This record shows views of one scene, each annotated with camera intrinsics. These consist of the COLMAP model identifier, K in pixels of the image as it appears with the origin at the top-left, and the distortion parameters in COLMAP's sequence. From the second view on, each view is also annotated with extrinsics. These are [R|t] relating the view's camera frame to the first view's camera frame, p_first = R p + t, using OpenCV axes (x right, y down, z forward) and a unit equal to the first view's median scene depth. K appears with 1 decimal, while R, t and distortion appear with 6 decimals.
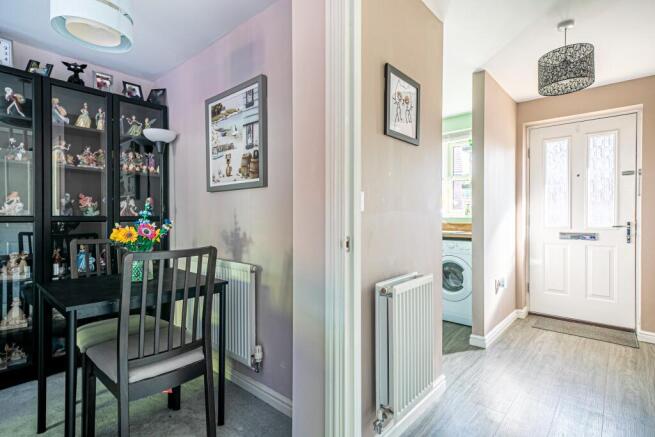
lens RADIAL K [[321.4, 0, 327.7], [0, 321.4, 219.6], [0, 0, 1]] dist [0.020312, -0.000368]
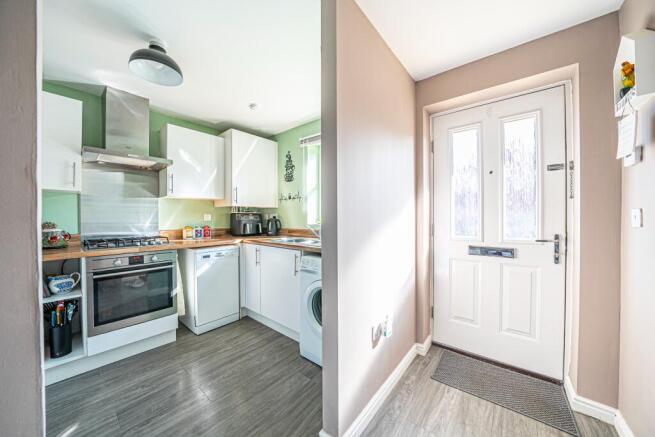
lens RADIAL K [[225.6, 0, 324.0], [0, 225.6, 218.6], [0, 0, 1]] dist [-0.019627, 0.000803]
pose [[0.999396, -0.003875, 0.034541, 0.361894], [0.003884, 0.999992, -0.000204, -0.028175], [-0.034540, 0.000338, 0.999403, 0.492880]]
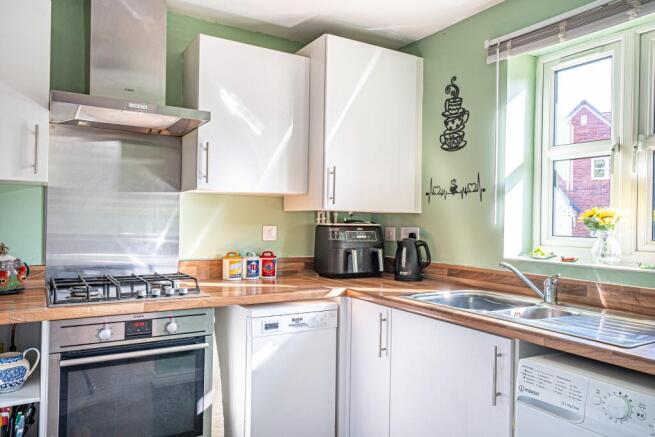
lens RADIAL K [[462.1, 0, 321.5], [0, 462.1, 219.2], [0, 0, 1]] dist [0.018604, -0.003674]
pose [[0.958646, 0.015080, -0.284201, 0.272189], [-0.017849, 0.999815, -0.007154, -0.052989], [0.284040, 0.011931, 0.958738, 0.600272]]
